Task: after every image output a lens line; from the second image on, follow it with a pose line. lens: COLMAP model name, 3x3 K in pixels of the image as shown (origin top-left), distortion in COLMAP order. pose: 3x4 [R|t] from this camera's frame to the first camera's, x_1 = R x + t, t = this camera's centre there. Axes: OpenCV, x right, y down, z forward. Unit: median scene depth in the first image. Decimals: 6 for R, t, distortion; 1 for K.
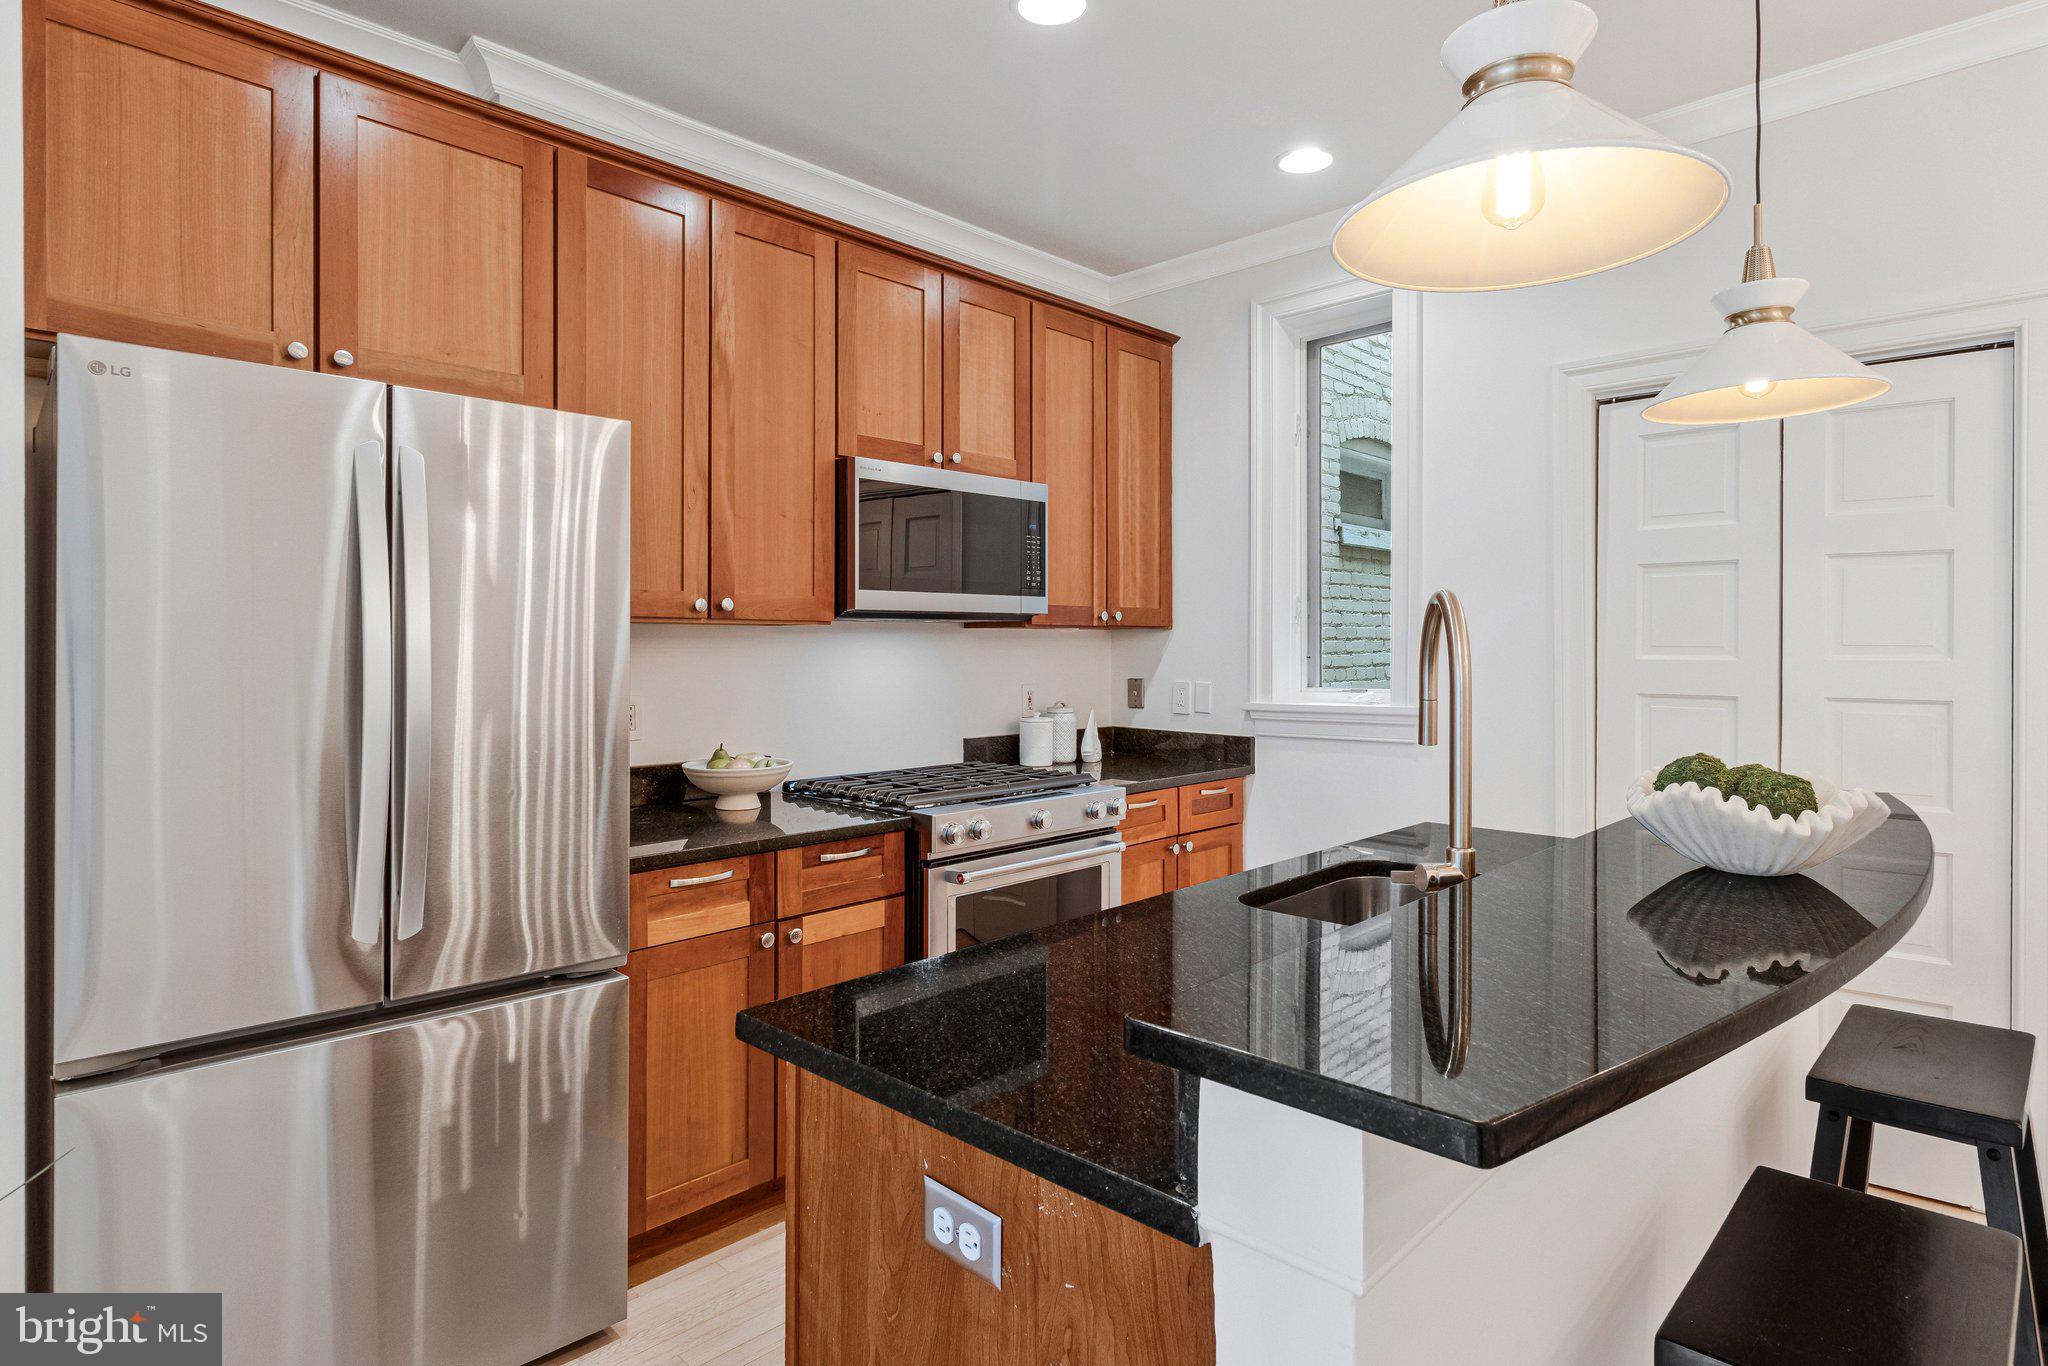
lens RADIAL K [[1073.4, 0, 1024.5], [0, 1073.4, 654.2], [0, 0, 1]] dist [-0.001253, -0.000499]
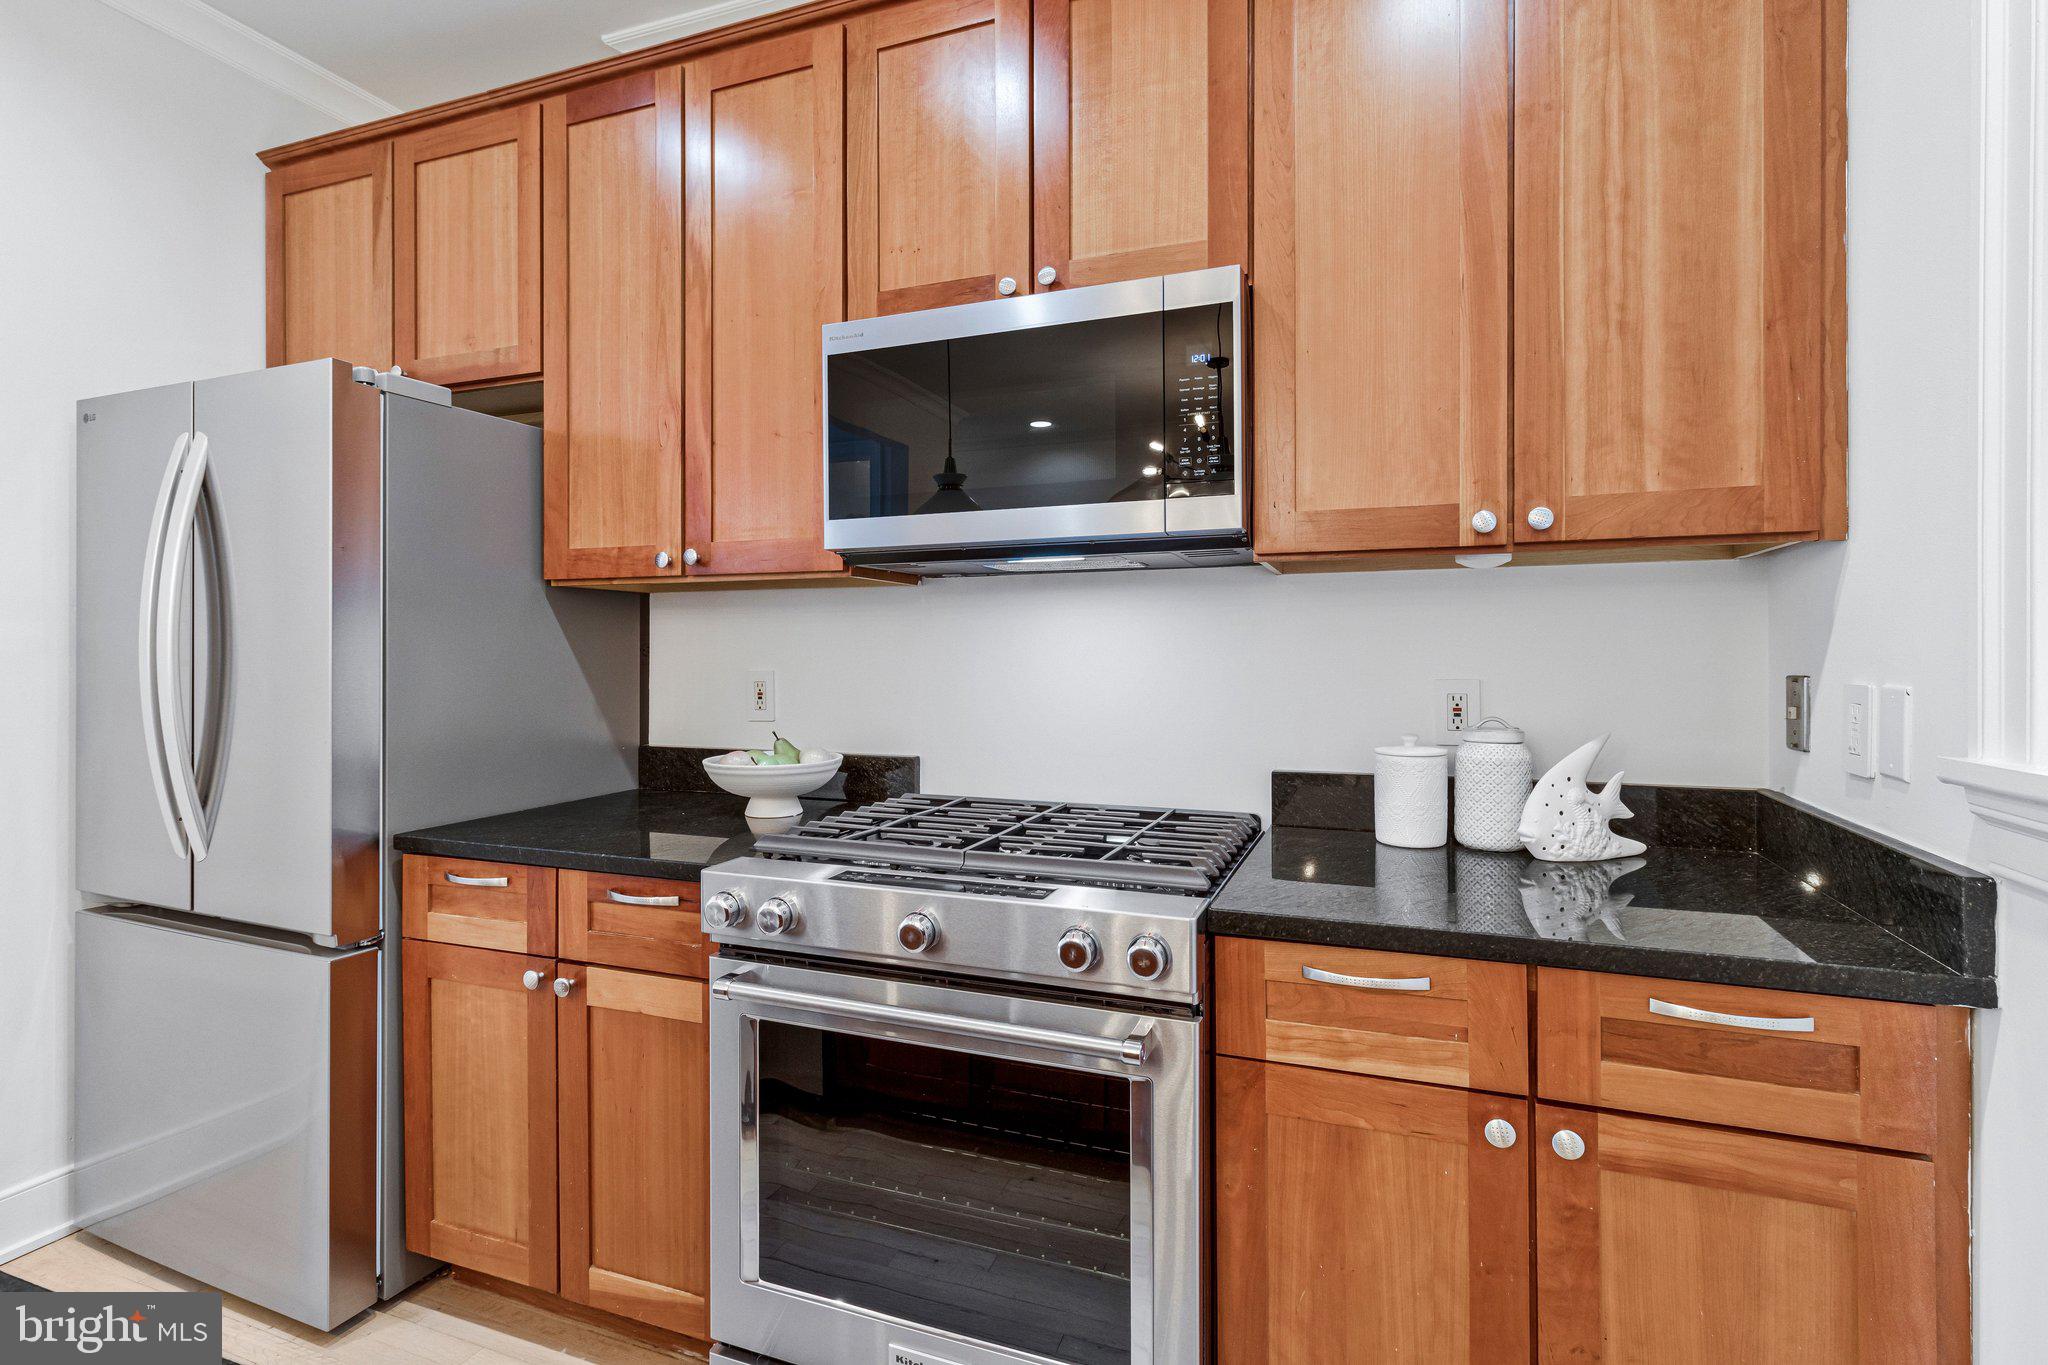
lens RADIAL K [[968.8, 0, 1025.5], [0, 968.8, 654.5], [0, 0, 1]] dist [-0.000024, -0.000239]
pose [[0.404265, 0.001439, -0.914641, 0.461192], [-0.004623, 0.999989, -0.000470, 0.024566], [0.914630, 0.004419, 0.404268, 0.879692]]
